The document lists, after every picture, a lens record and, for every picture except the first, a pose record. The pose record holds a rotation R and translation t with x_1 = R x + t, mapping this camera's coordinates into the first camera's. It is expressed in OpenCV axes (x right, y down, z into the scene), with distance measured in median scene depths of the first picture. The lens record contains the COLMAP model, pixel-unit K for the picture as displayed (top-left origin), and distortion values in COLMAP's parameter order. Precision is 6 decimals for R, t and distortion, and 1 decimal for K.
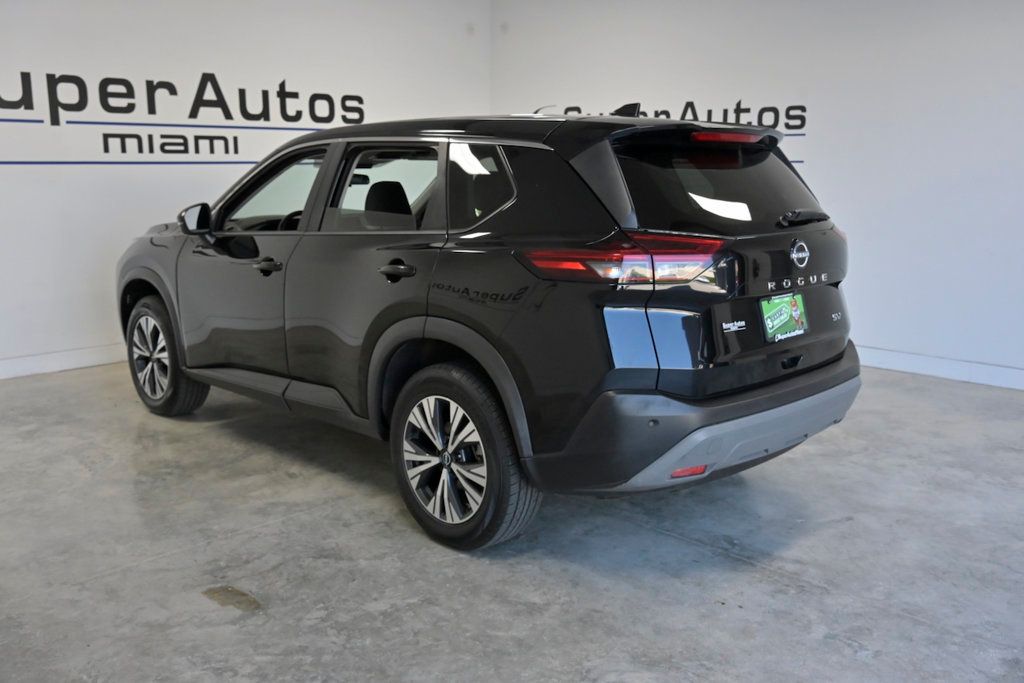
lens RADIAL K [[932.0, 0, 507.0], [0, 932.0, 327.2], [0, 0, 1]] dist [0.040379, -0.009211]
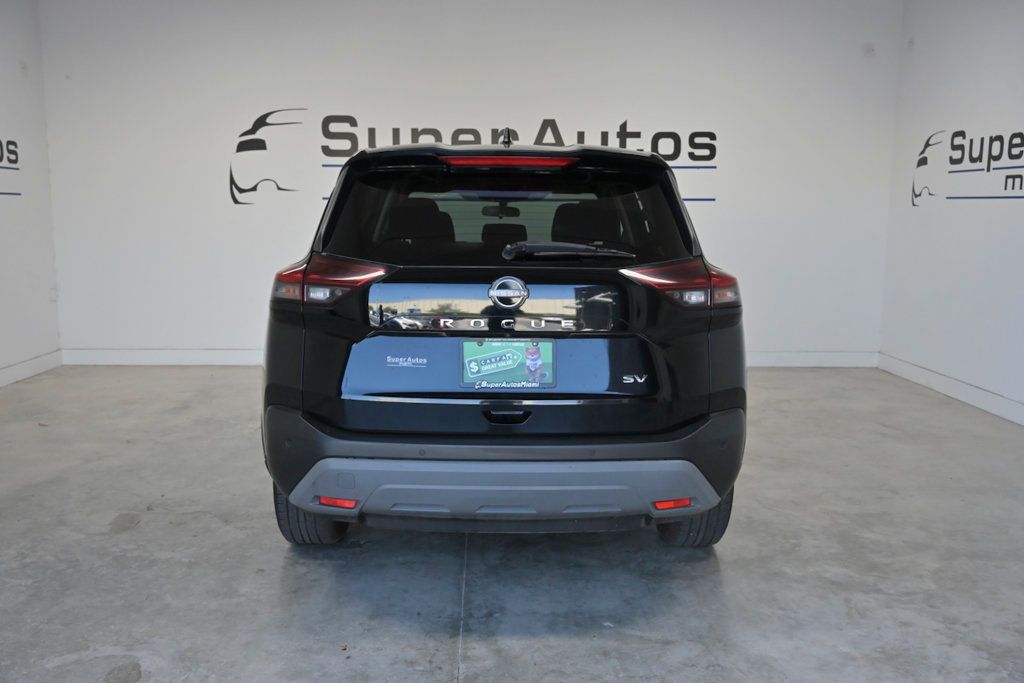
lens RADIAL K [[922.8, 0, 512.0], [0, 922.8, 341.5], [0, 0, 1]] dist [0.025885, -0.009653]
pose [[0.727247, 0.105155, -0.678273, 0.447859], [-0.126390, 0.991813, 0.018248, -0.024357], [0.674639, 0.072456, 0.734584, 0.190968]]
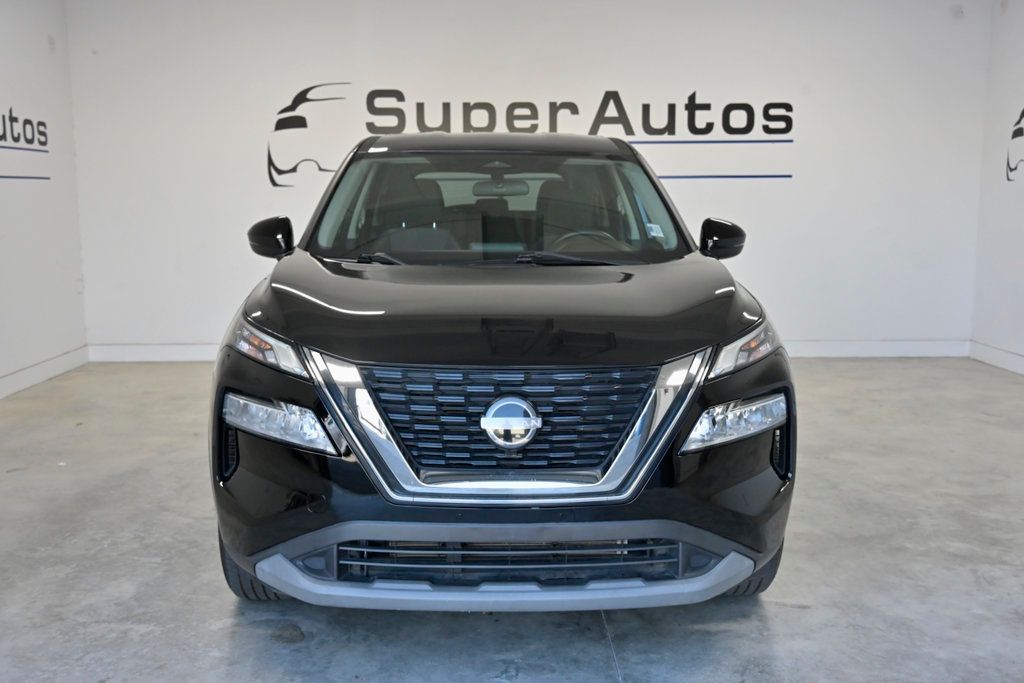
lens RADIAL K [[1070.1, 0, 512.0], [0, 1070.1, 341.5], [0, 0, 1]] dist [0.017391, -0.005857]
pose [[0.724212, 0.095539, -0.682928, 0.458796], [-0.116649, 0.993057, 0.015224, -0.002514], [0.679640, 0.068638, 0.730327, 0.087641]]
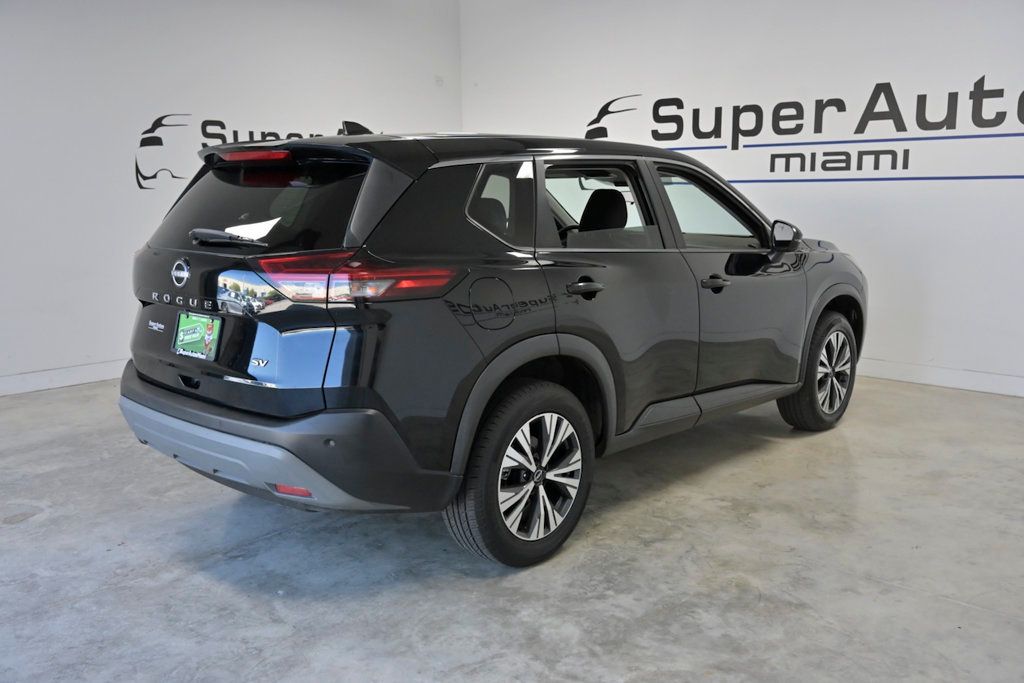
lens RADIAL K [[932.0, 0, 507.0], [0, 932.0, 327.2], [0, 0, 1]] dist [0.040379, -0.009211]
pose [[0.043178, 0.152834, -0.987308, 0.661431], [-0.167781, 0.975304, 0.143638, -0.111966], [0.984878, 0.159449, 0.067754, 0.641687]]
